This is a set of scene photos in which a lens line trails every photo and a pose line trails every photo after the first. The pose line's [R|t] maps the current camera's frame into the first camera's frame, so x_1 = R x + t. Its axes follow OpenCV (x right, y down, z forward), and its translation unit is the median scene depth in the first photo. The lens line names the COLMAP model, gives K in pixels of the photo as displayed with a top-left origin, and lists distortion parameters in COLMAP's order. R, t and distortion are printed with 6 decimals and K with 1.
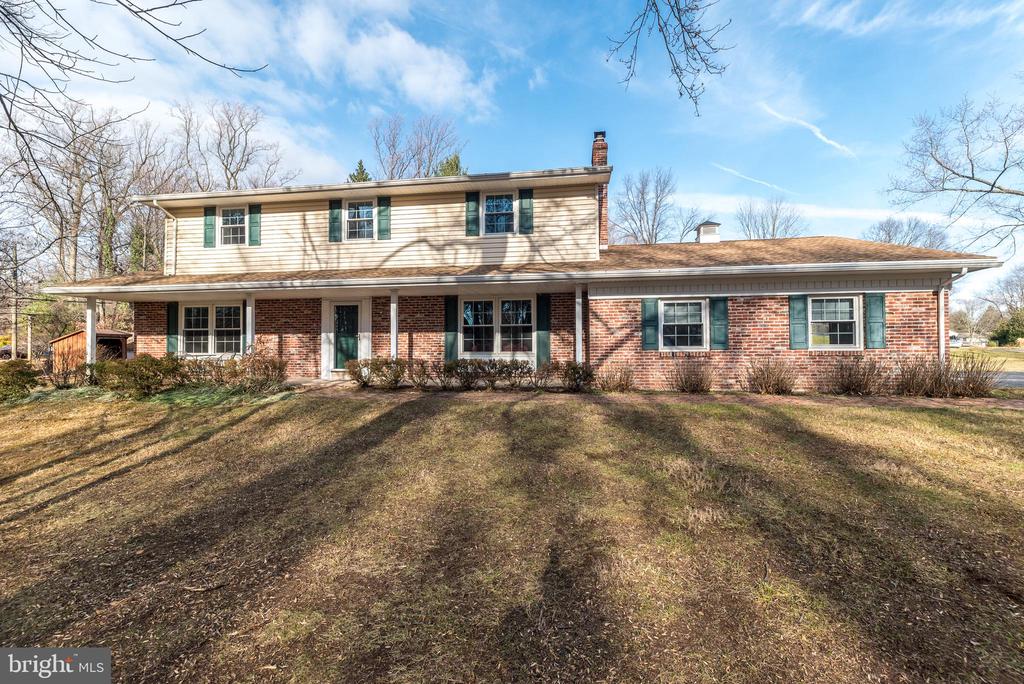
lens RADIAL K [[418.8, 0, 508.6], [0, 418.8, 344.8], [0, 0, 1]] dist [-0.000171, 0.000011]
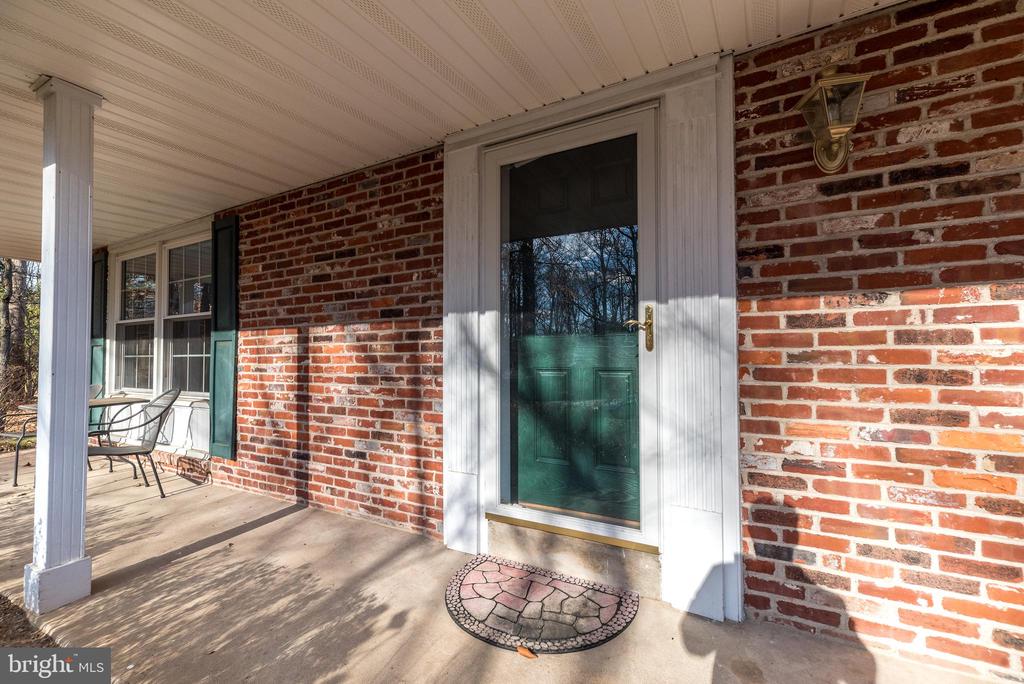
lens RADIAL K [[418.8, 0, 514.3], [0, 418.8, 342.7], [0, 0, 1]] dist [-0.000171, 0.000011]
pose [[0.935839, -0.011766, -0.352231, -0.341551], [0.004609, 0.999766, -0.021151, -0.010233], [0.352398, 0.018171, 0.935674, 0.819061]]
